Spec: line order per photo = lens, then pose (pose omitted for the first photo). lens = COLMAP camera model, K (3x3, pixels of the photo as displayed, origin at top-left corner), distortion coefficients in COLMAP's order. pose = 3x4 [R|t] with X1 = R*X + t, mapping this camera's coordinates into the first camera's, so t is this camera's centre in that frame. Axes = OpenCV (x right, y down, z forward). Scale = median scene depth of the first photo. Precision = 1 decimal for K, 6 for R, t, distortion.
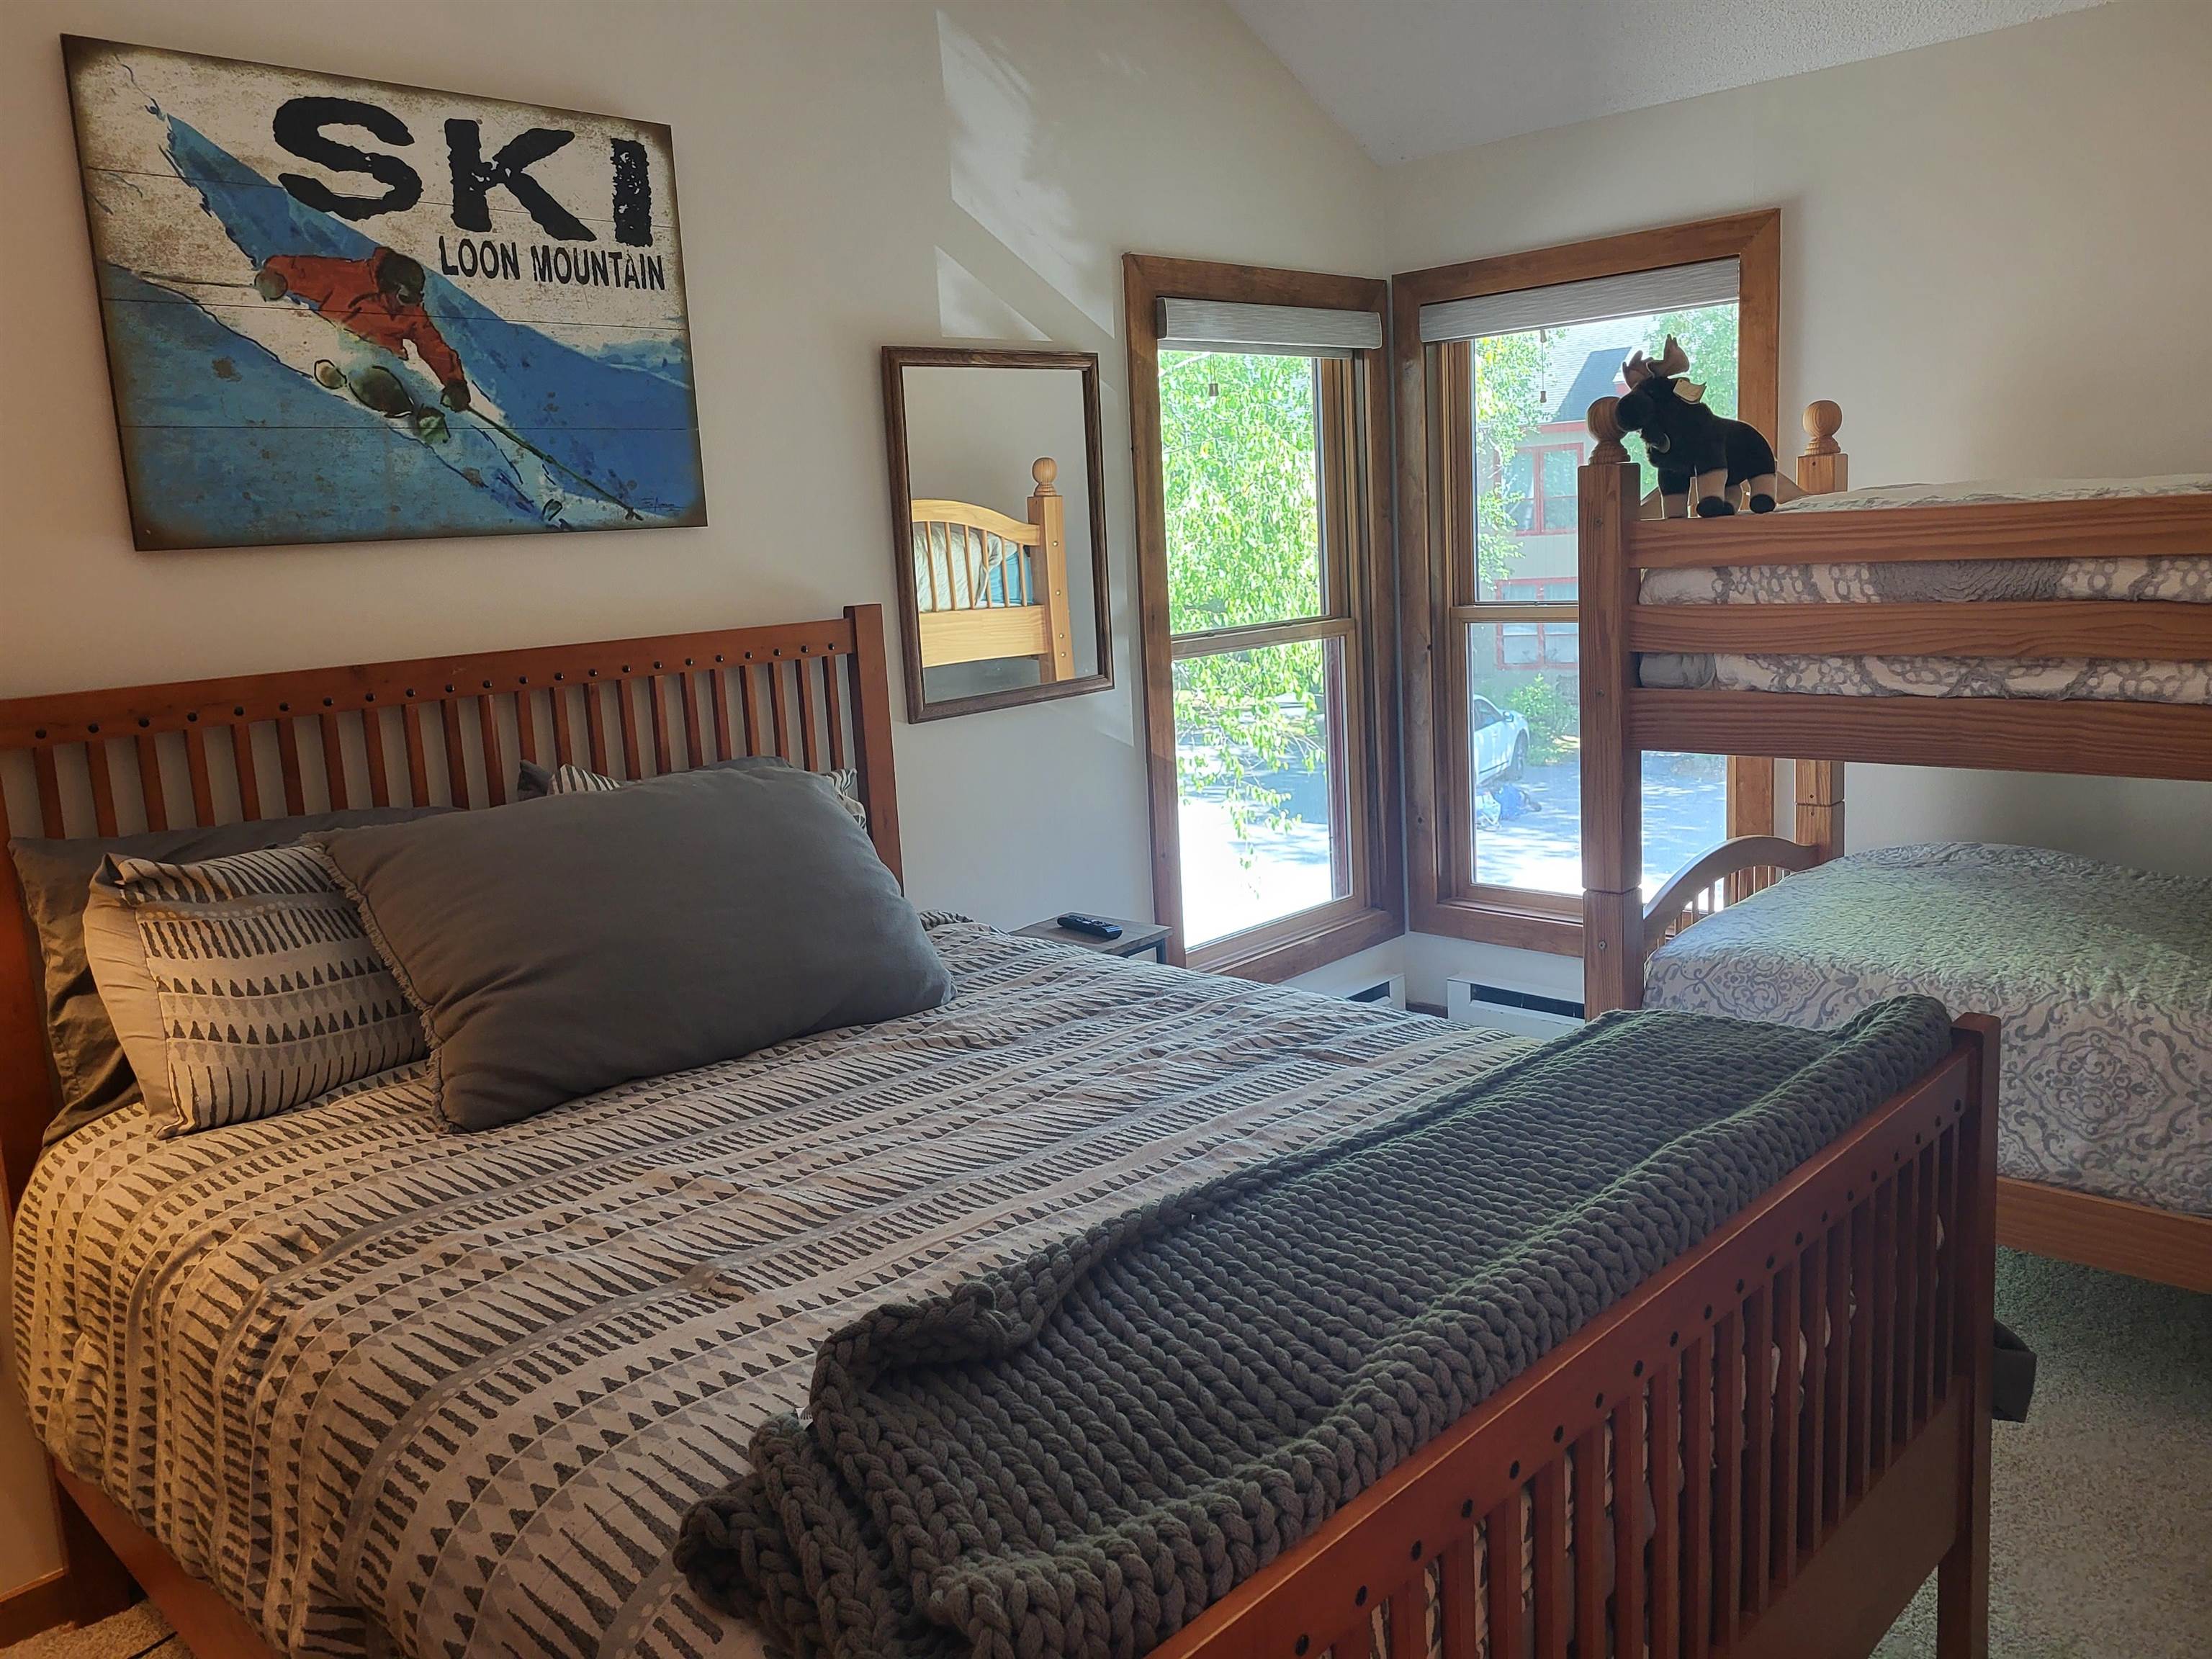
lens RADIAL K [[1664.8, 0, 1105.1], [0, 1664.8, 825.8], [0, 0, 1]] dist [0.046487, -0.033855]
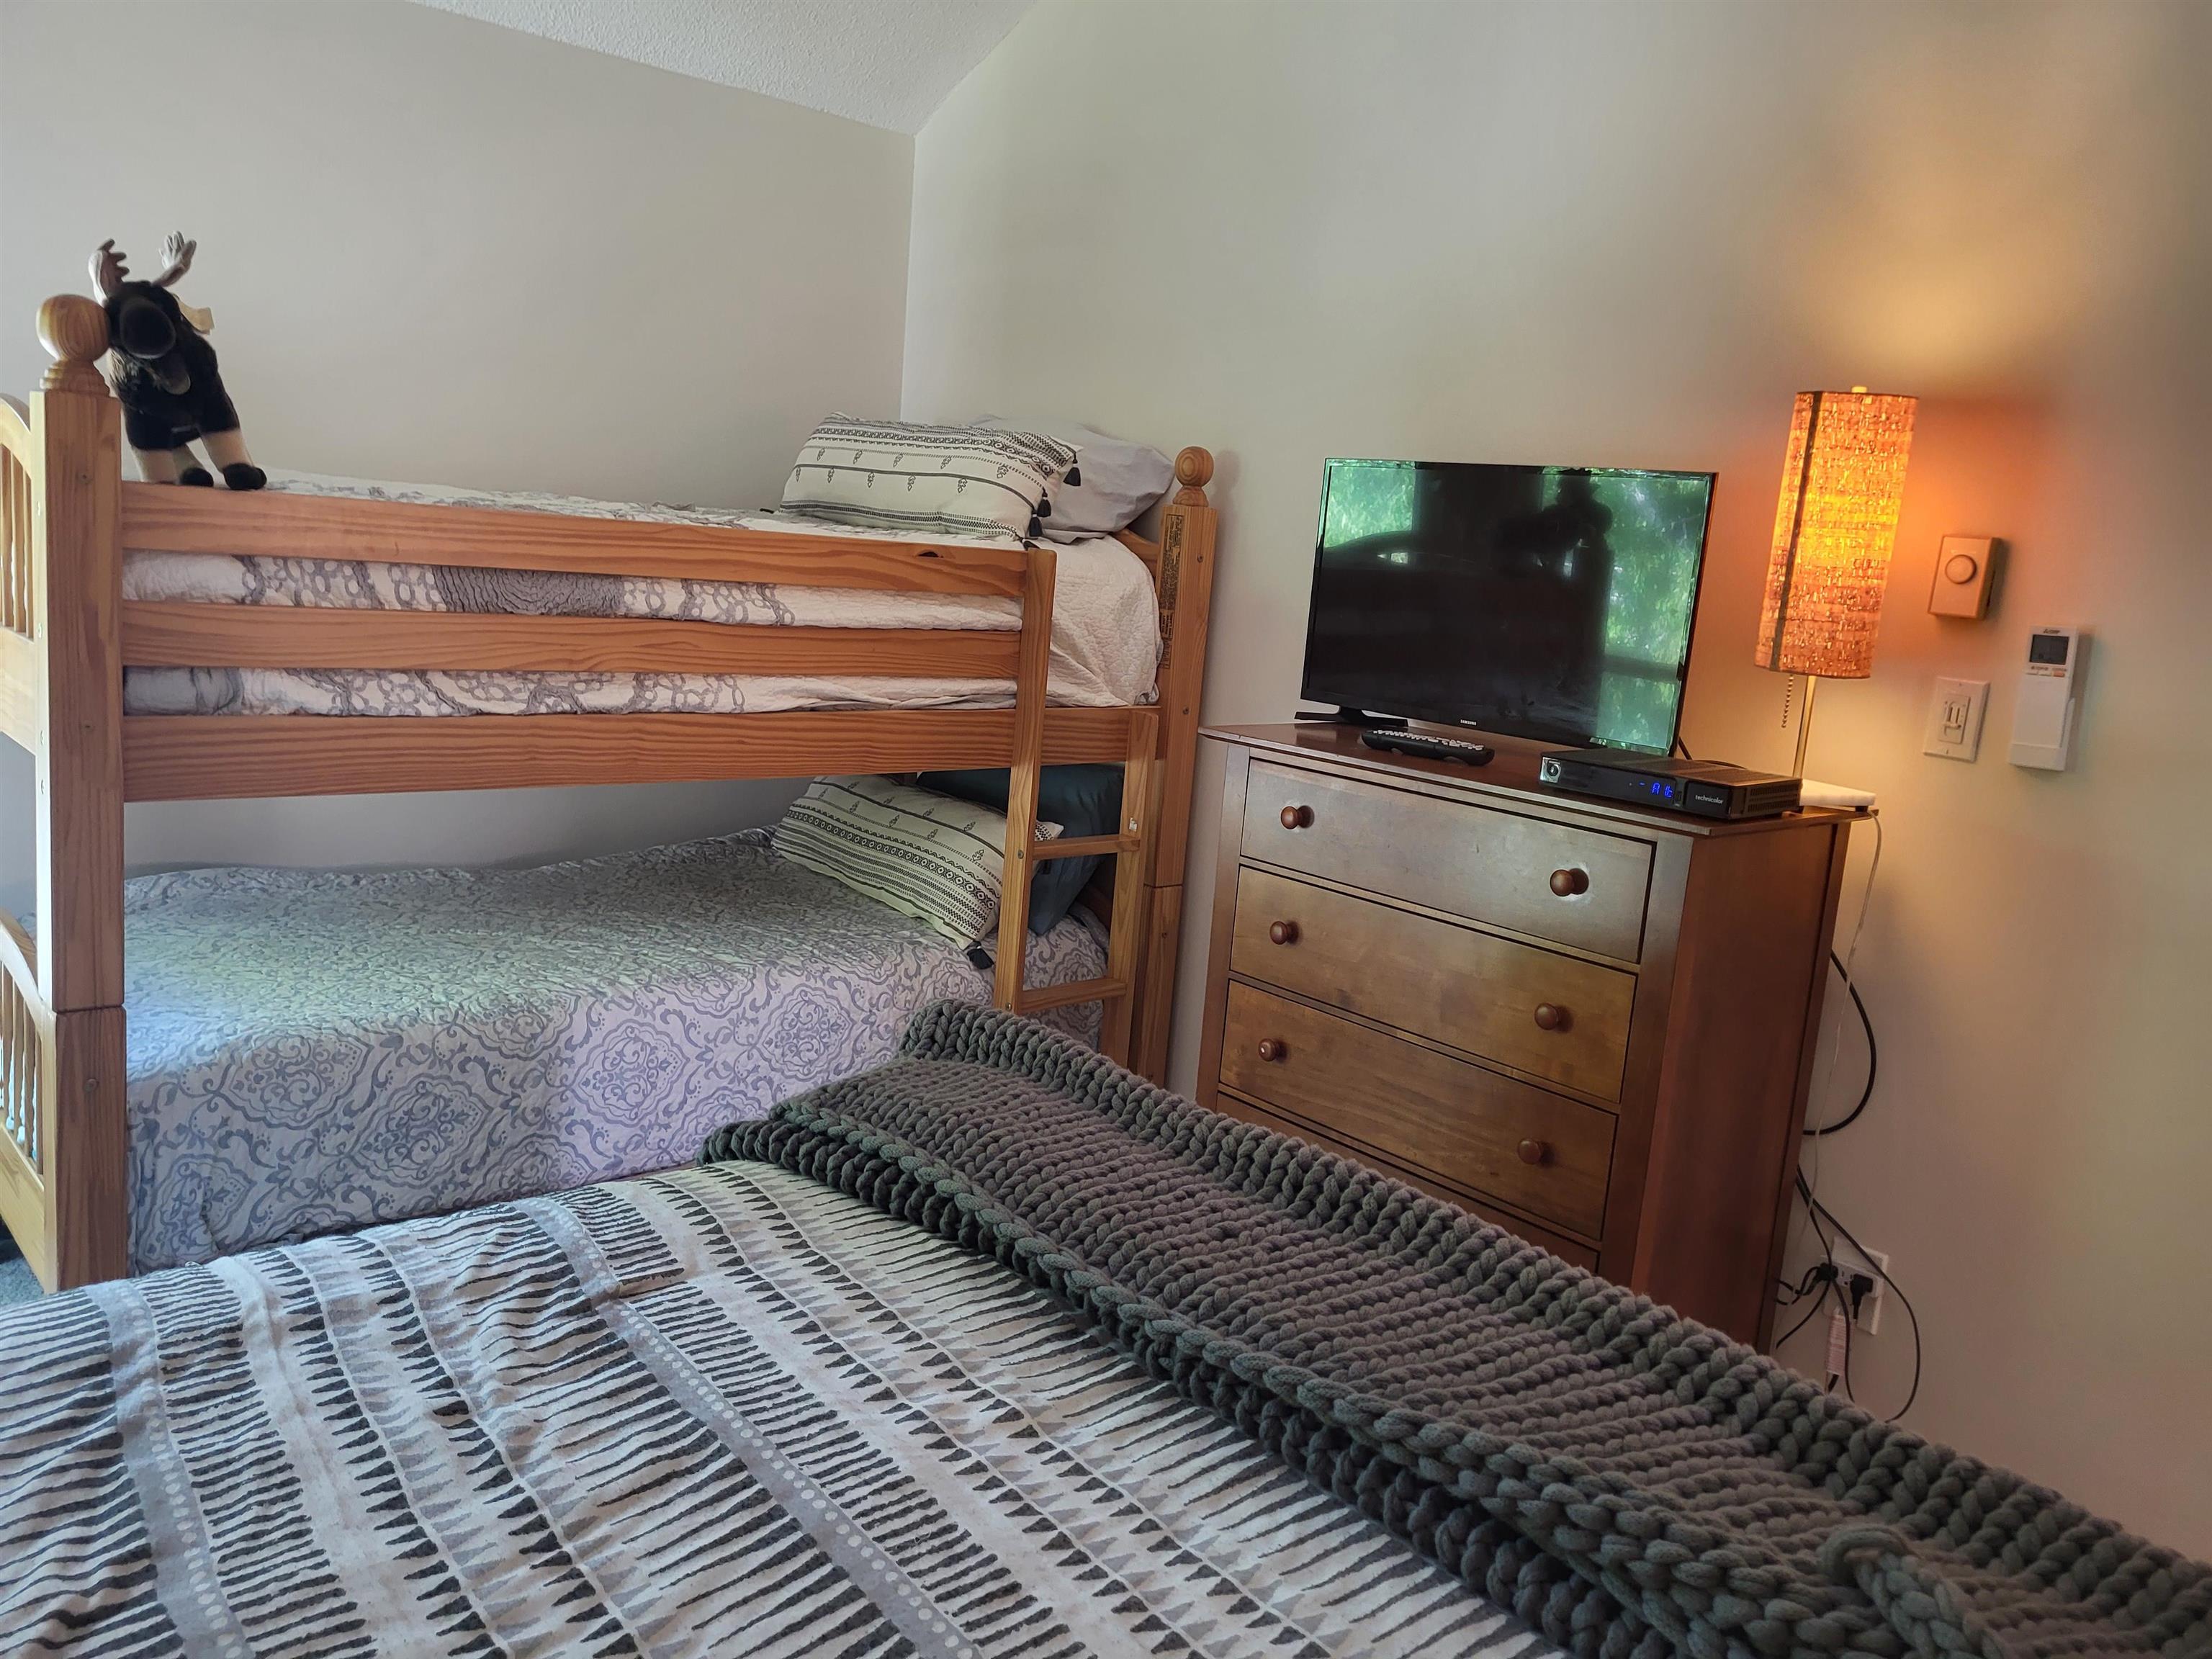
lens RADIAL K [[1664.8, 0, 1104.8], [0, 1664.8, 823.4], [0, 0, 1]] dist [0.046487, -0.033855]
pose [[0.085672, -0.110575, 0.990168, -0.412152], [0.089787, 0.990635, 0.102858, -0.083565], [-0.992269, 0.080092, 0.094798, 0.592156]]
